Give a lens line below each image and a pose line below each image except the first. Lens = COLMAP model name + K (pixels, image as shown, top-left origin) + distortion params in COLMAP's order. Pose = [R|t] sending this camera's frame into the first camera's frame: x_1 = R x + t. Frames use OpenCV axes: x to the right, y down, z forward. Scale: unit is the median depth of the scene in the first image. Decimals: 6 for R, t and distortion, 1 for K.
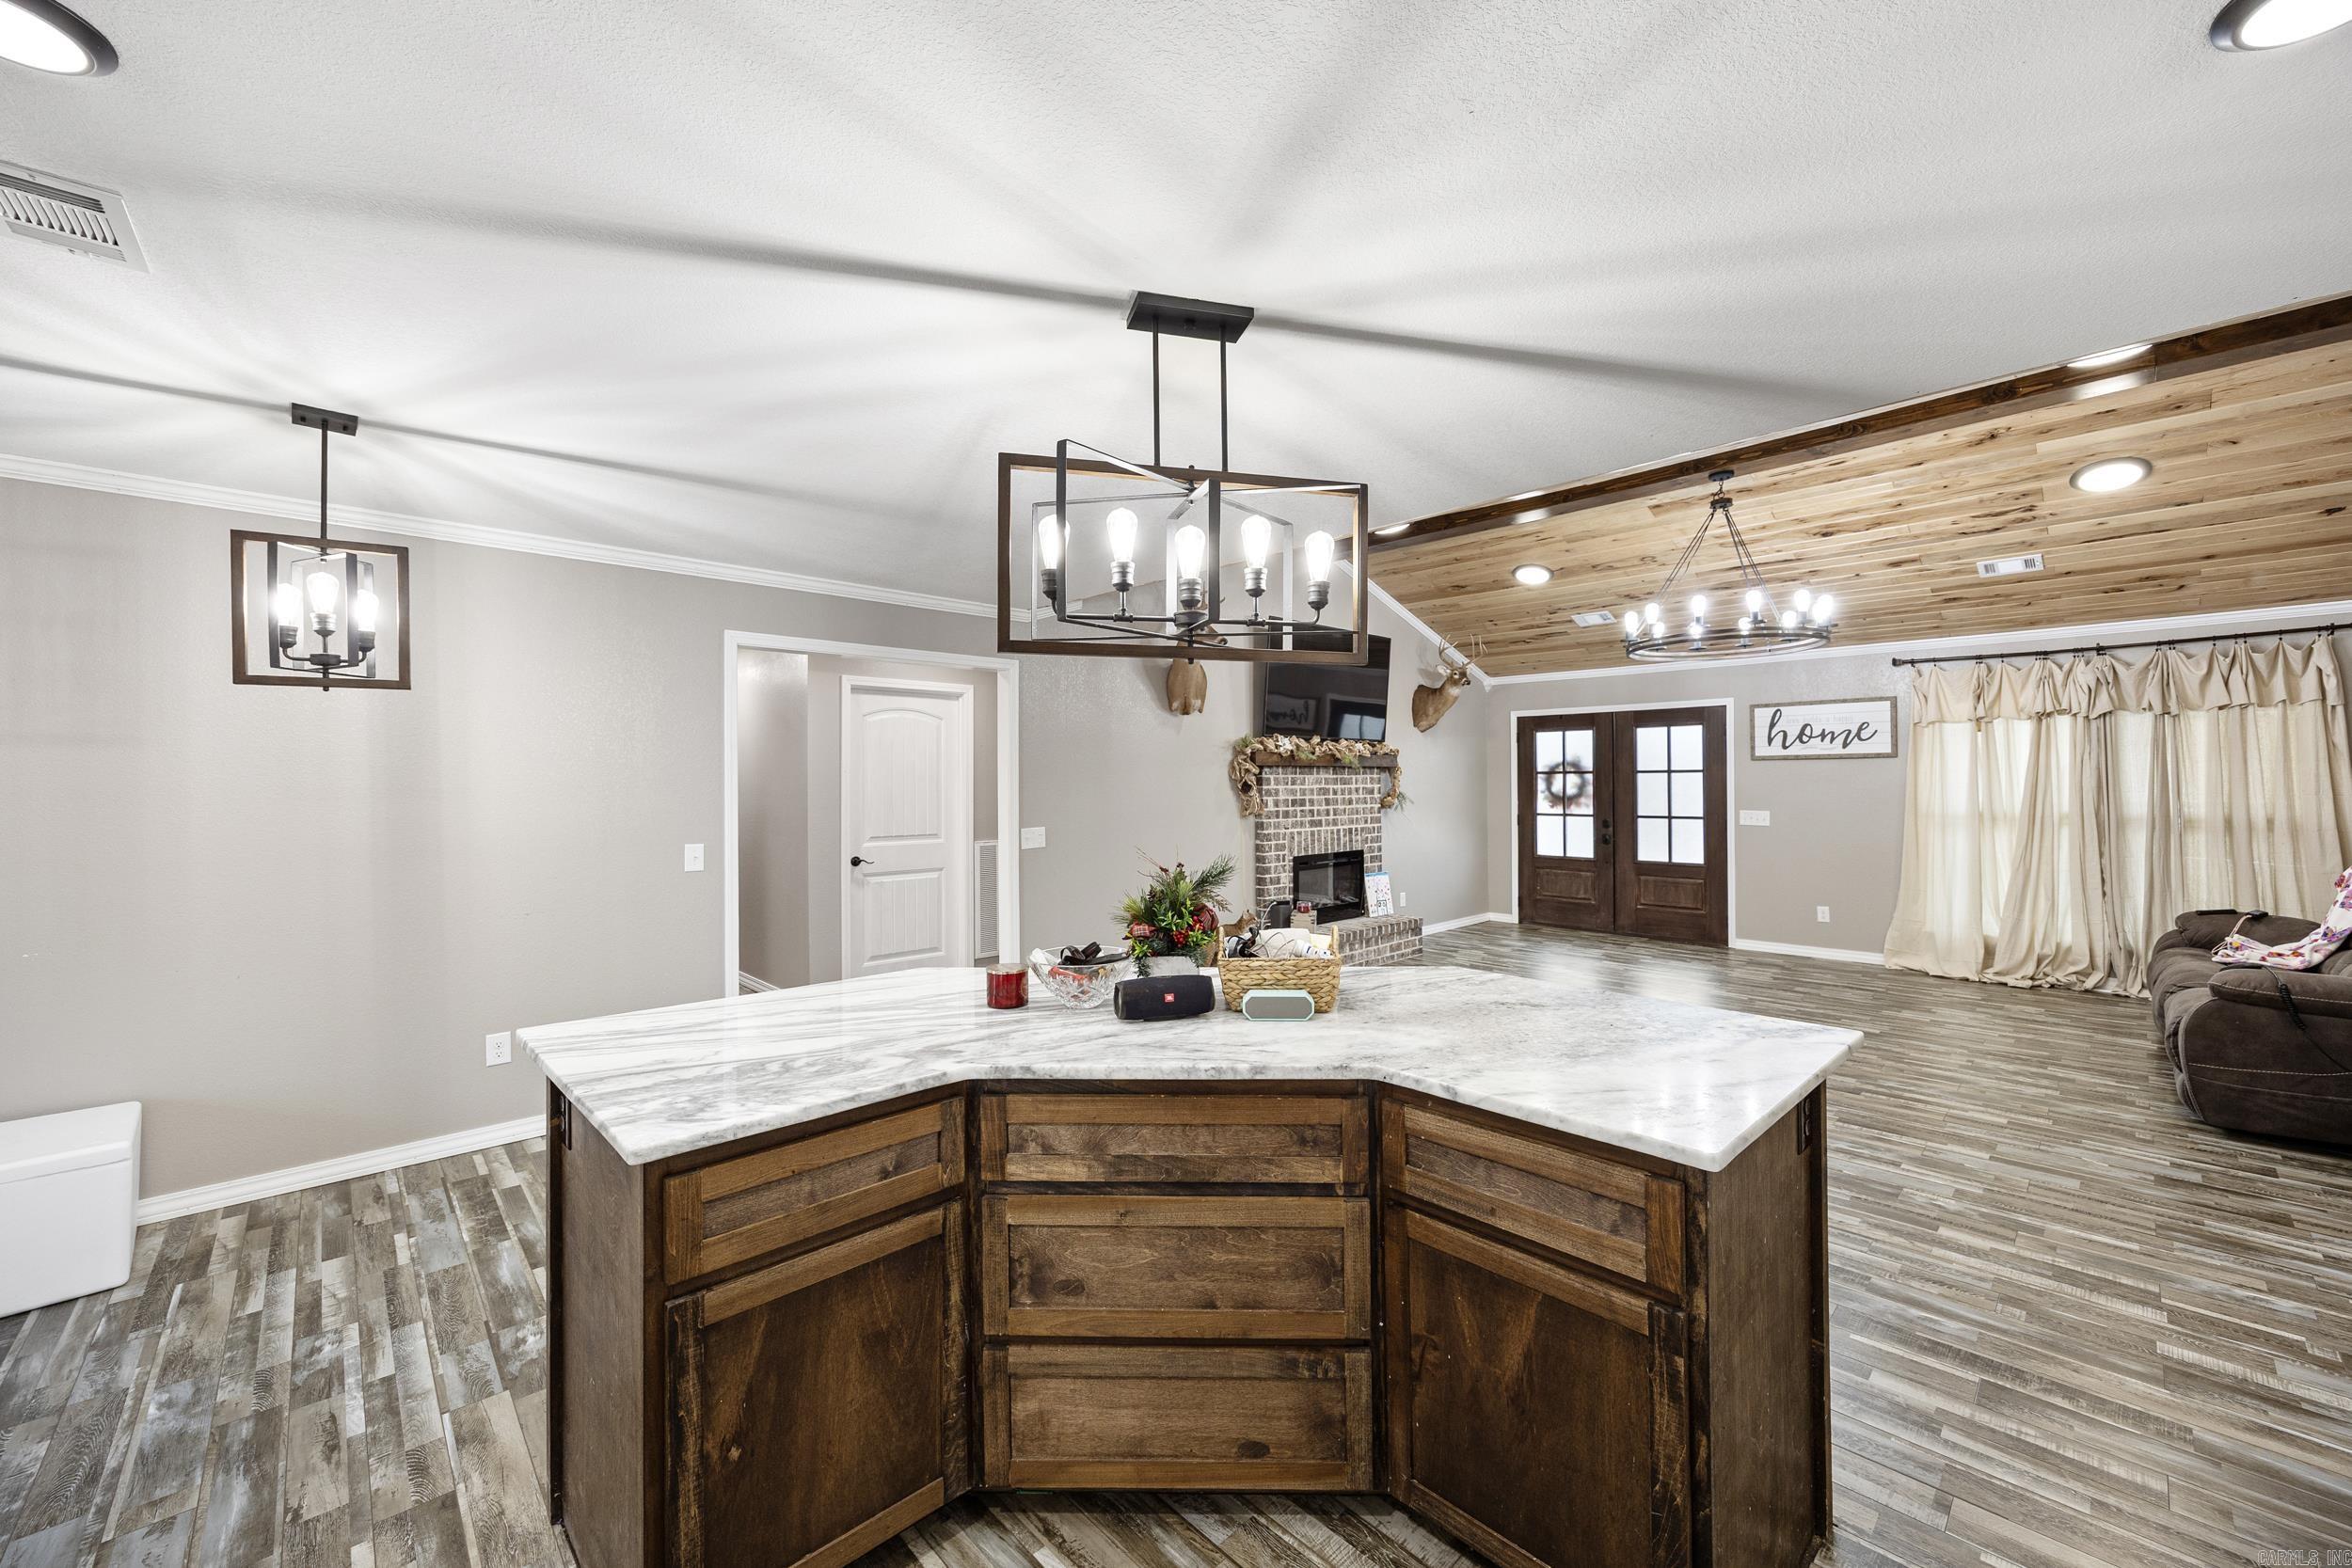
lens RADIAL K [[904.0, 0, 1196.1], [0, 904.0, 777.5], [0, 0, 1]] dist [-0.008005, -0.000130]
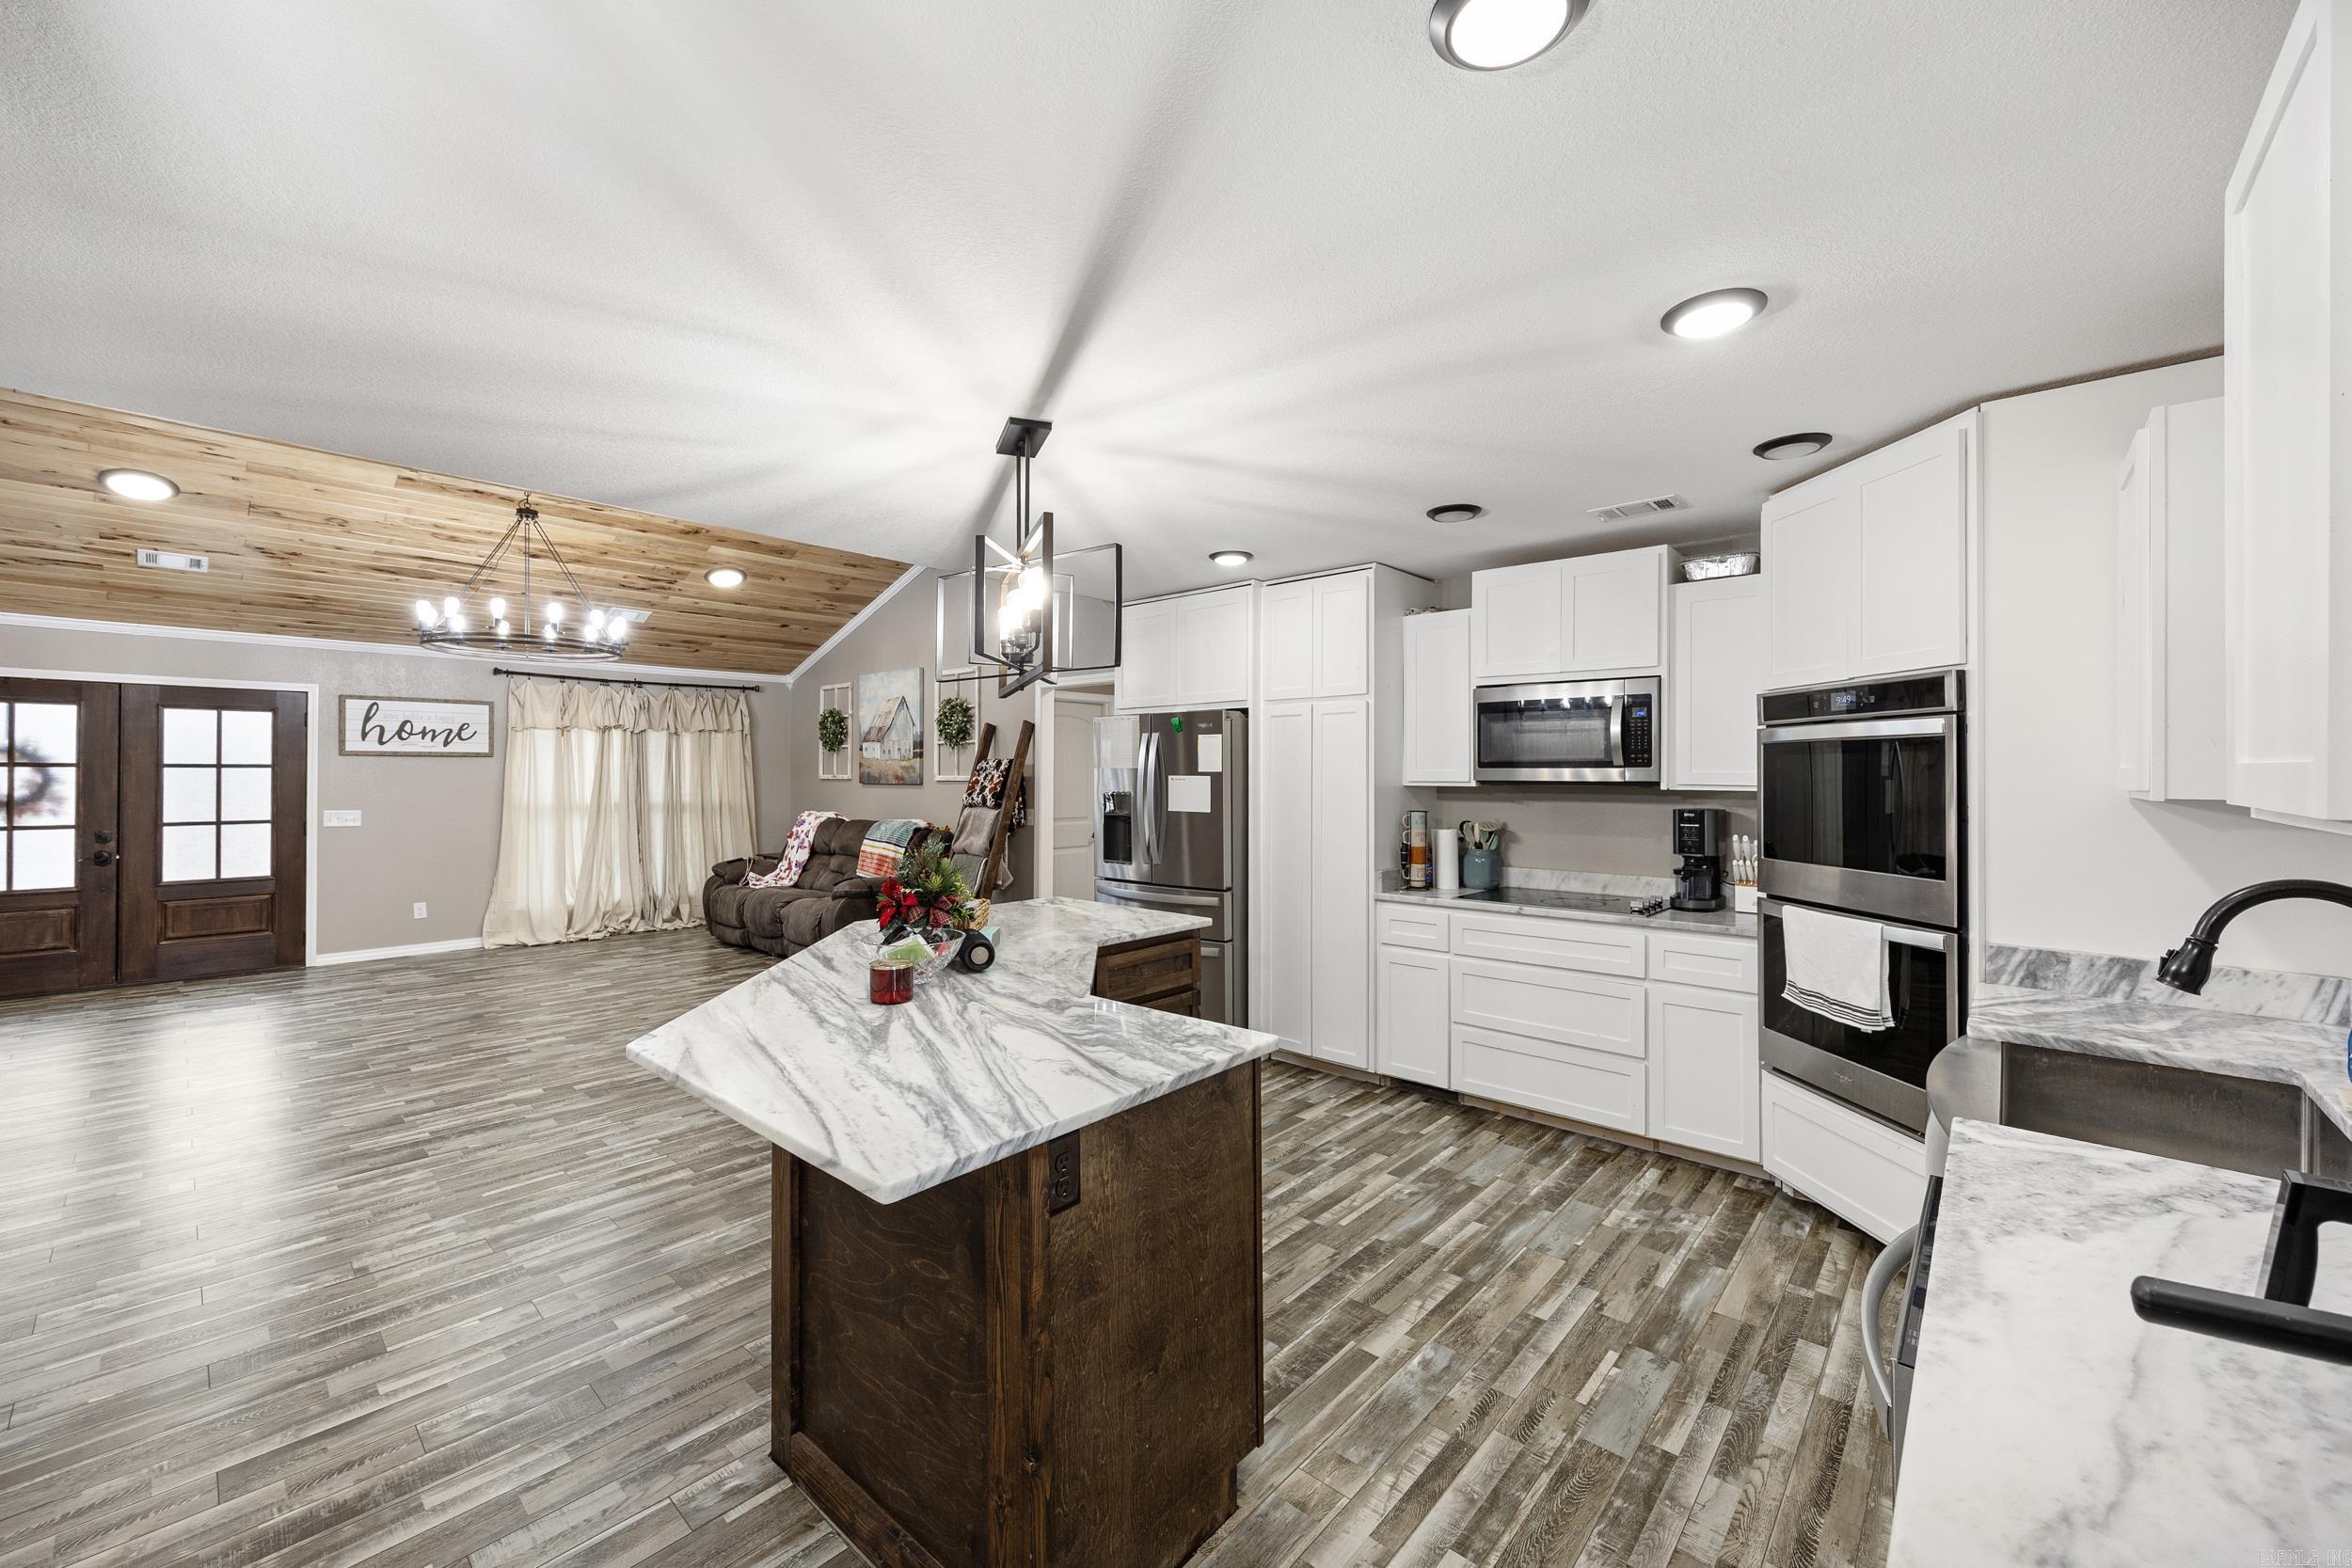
lens RADIAL K [[914.6, 0, 1166.2], [0, 914.6, 764.0], [0, 0, 1]] dist [-0.007380, 0.000161]
pose [[-0.062076, 0.017249, 0.997922, -0.435068], [-0.003979, 0.999838, -0.017530, 0.003037], [-0.998063, -0.005059, -0.061998, 0.269588]]
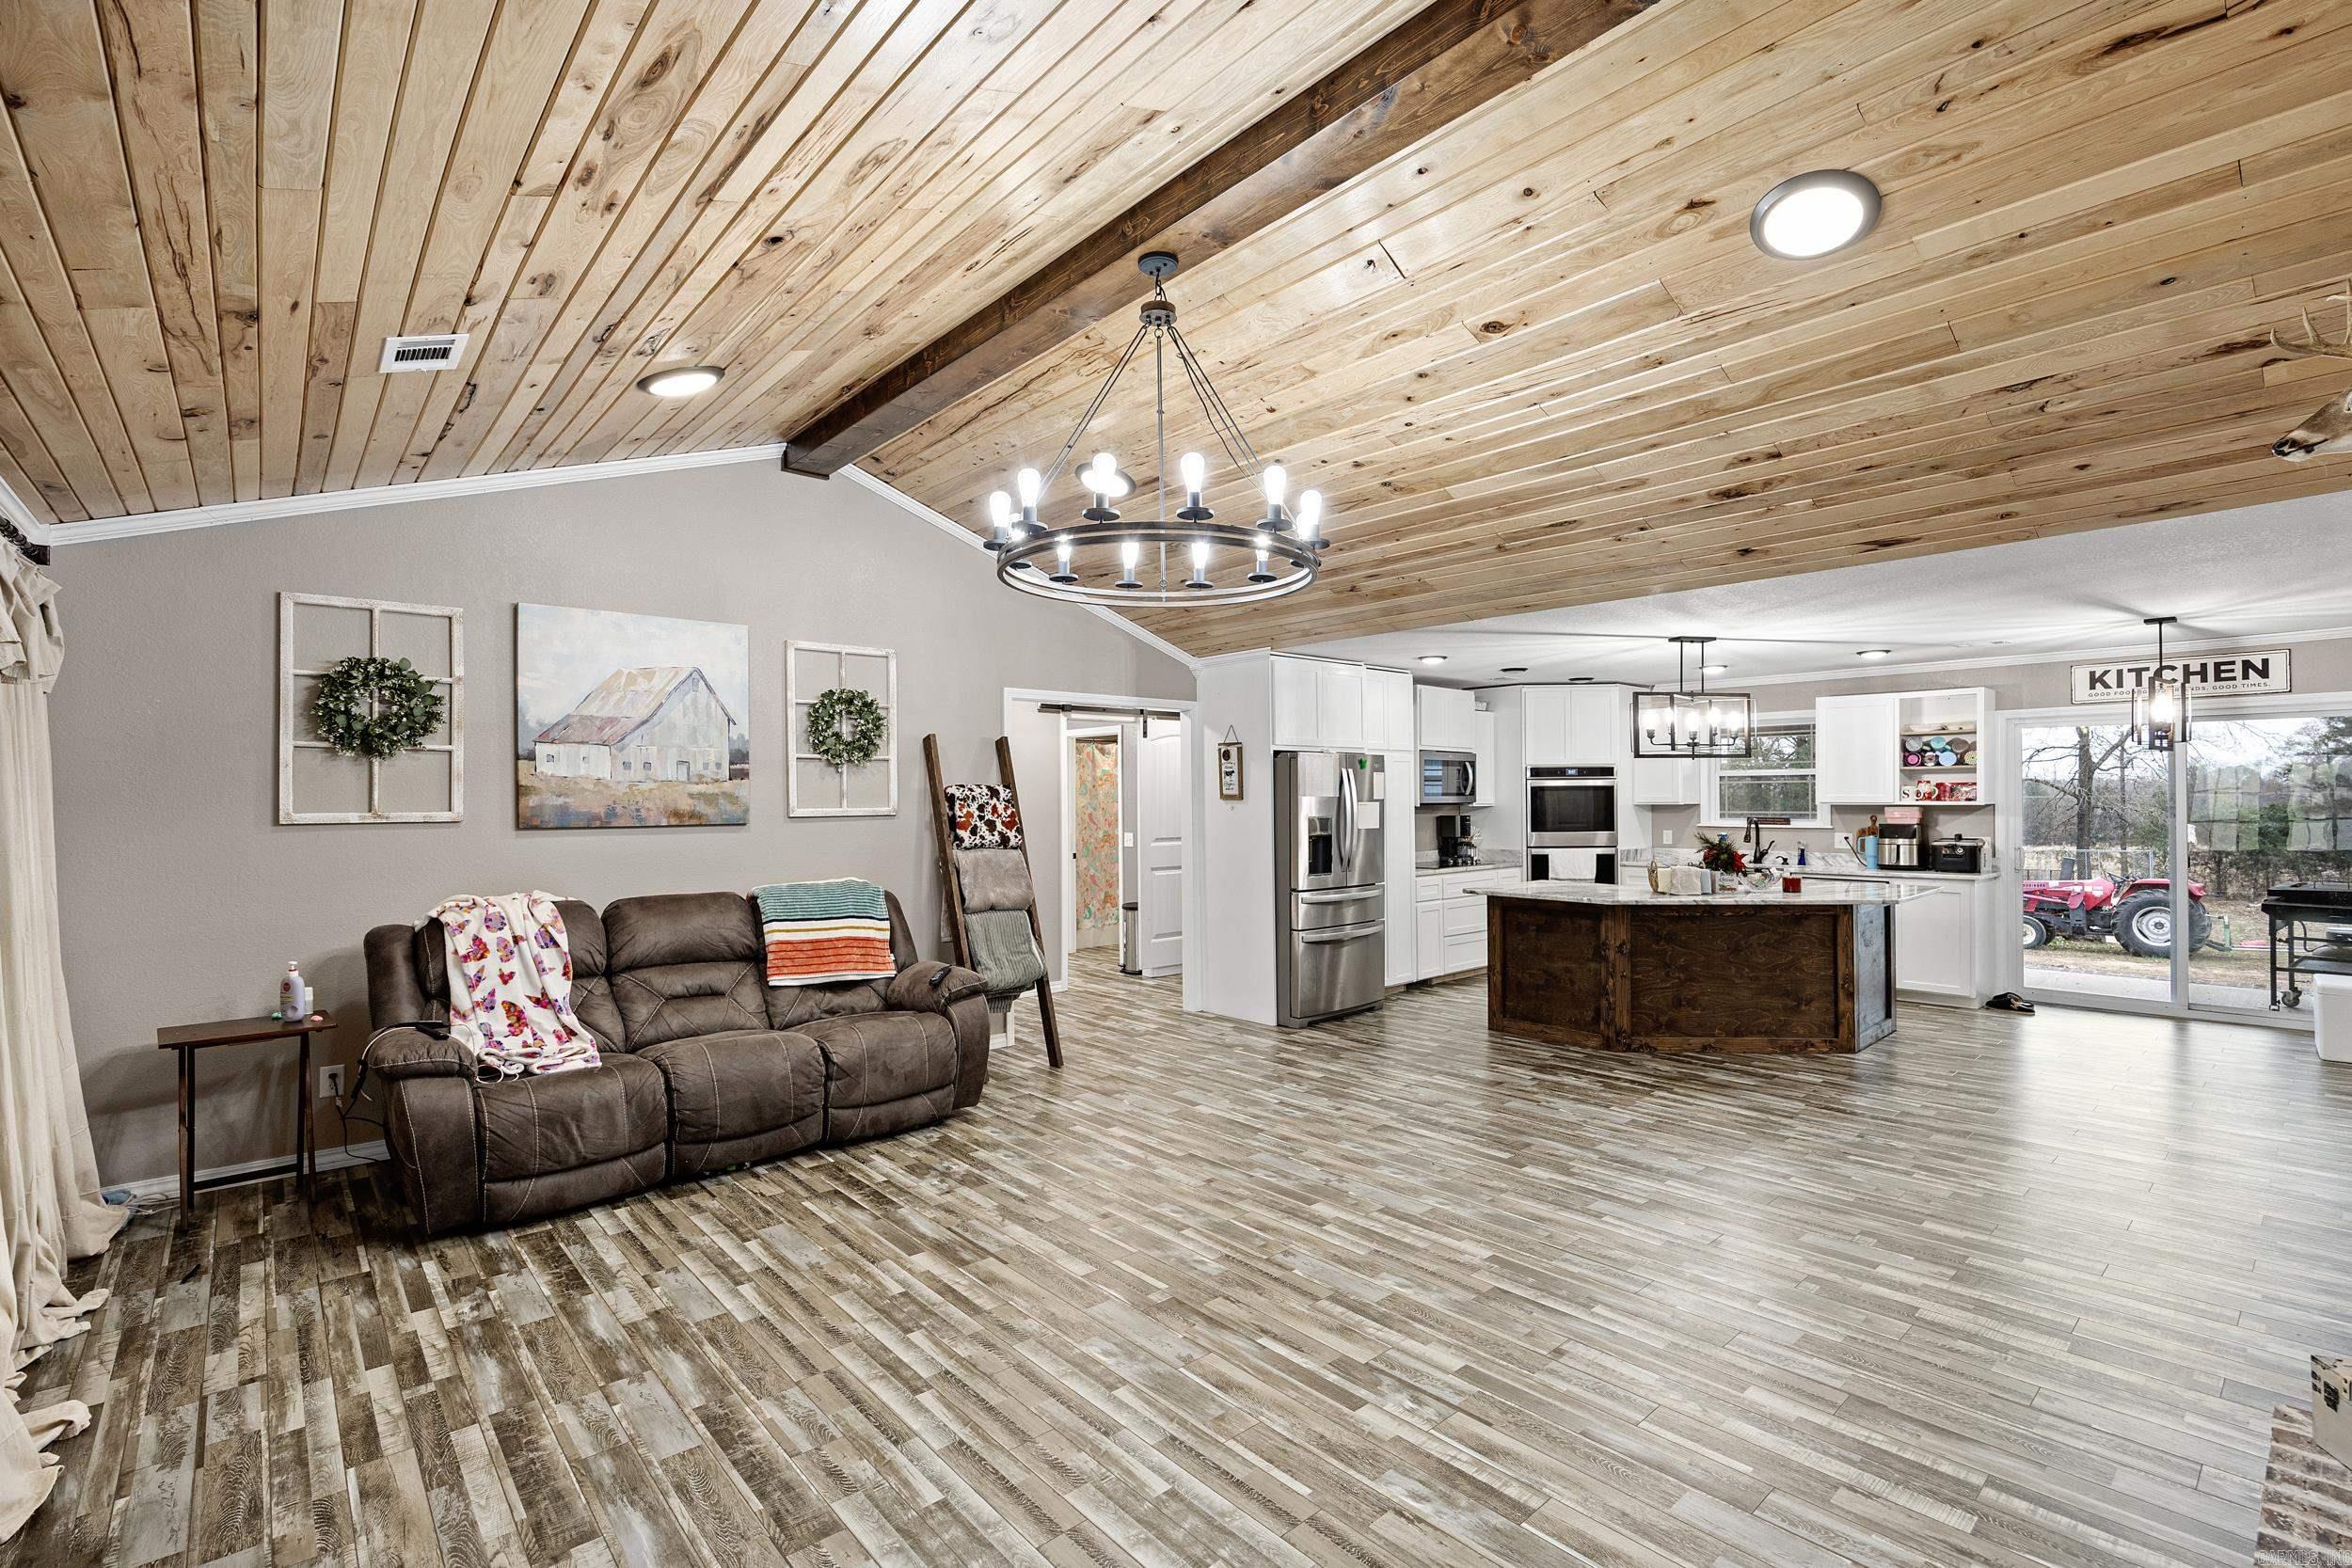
lens RADIAL K [[1054.1, 0, 1192.4], [0, 1054.1, 799.0], [0, 0, 1]] dist [-0.013444, -0.000241]
pose [[-0.998971, 0.011779, 0.043787, 0.453793], [0.011723, 0.999930, -0.001540, -0.004670], [-0.043802, -0.001025, -0.999040, 1.376143]]
